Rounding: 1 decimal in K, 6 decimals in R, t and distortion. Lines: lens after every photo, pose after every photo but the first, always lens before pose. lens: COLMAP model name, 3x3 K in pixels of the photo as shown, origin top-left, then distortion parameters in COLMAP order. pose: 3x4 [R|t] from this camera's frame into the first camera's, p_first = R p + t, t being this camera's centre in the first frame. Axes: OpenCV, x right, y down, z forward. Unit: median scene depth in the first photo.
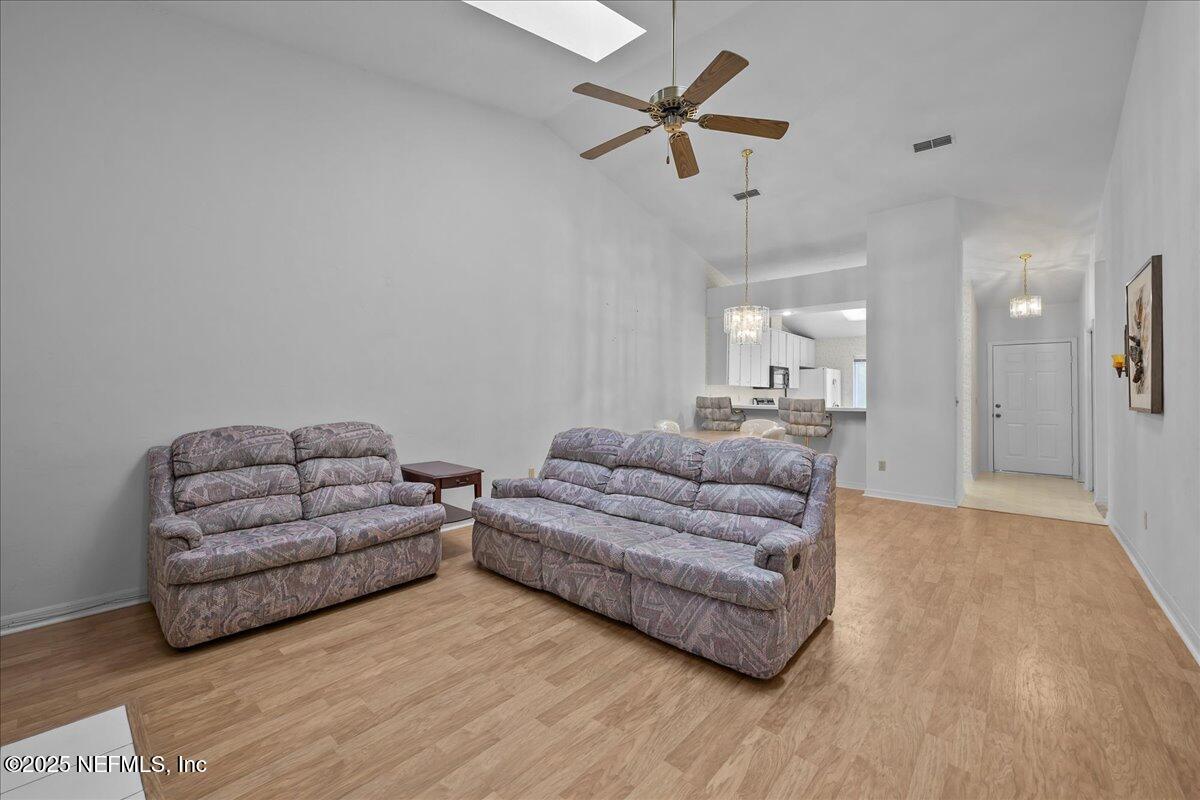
lens RADIAL K [[470.4, 0, 595.7], [0, 470.4, 394.7], [0, 0, 1]] dist [-0.001884, 0.000350]
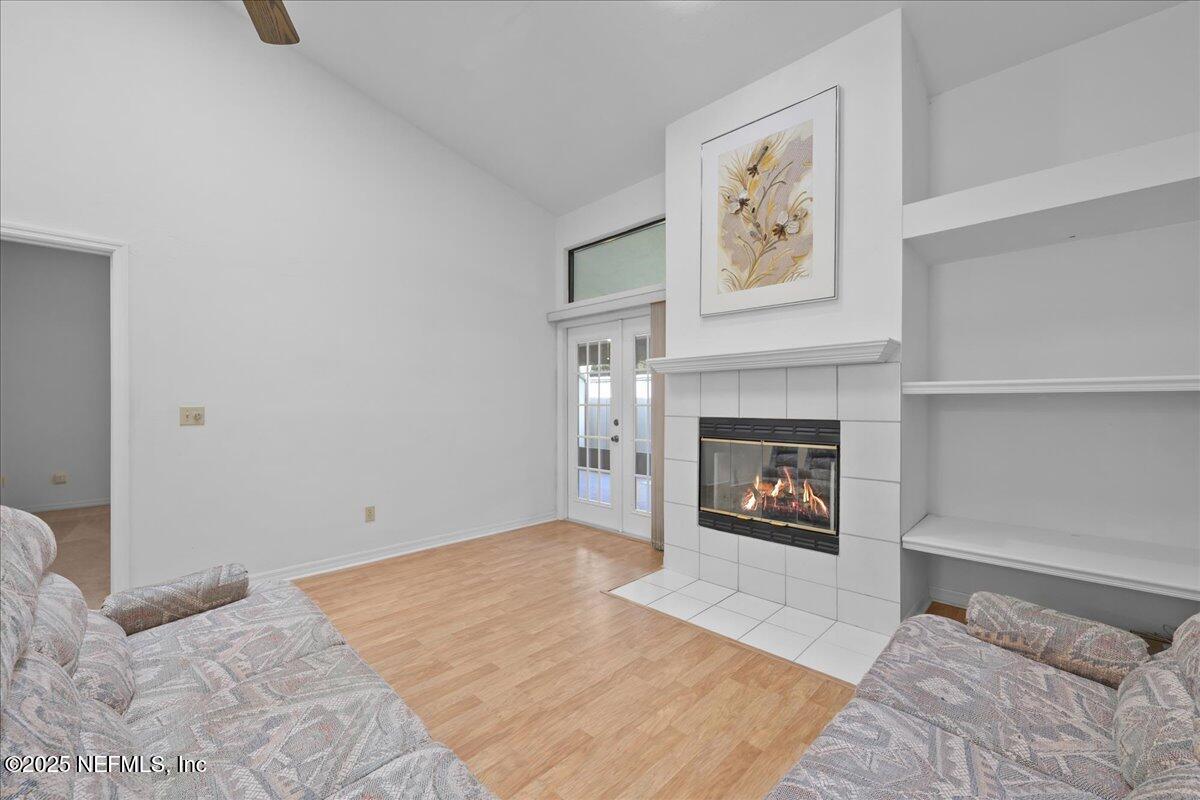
lens RADIAL K [[470.4, 0, 599.7], [0, 470.4, 402.8], [0, 0, 1]] dist [-0.001884, 0.000350]
pose [[-0.998783, -0.004713, 0.049104, -0.395747], [-0.004561, 0.999984, 0.003201, -0.014962], [-0.049119, 0.002973, -0.998789, 1.962353]]
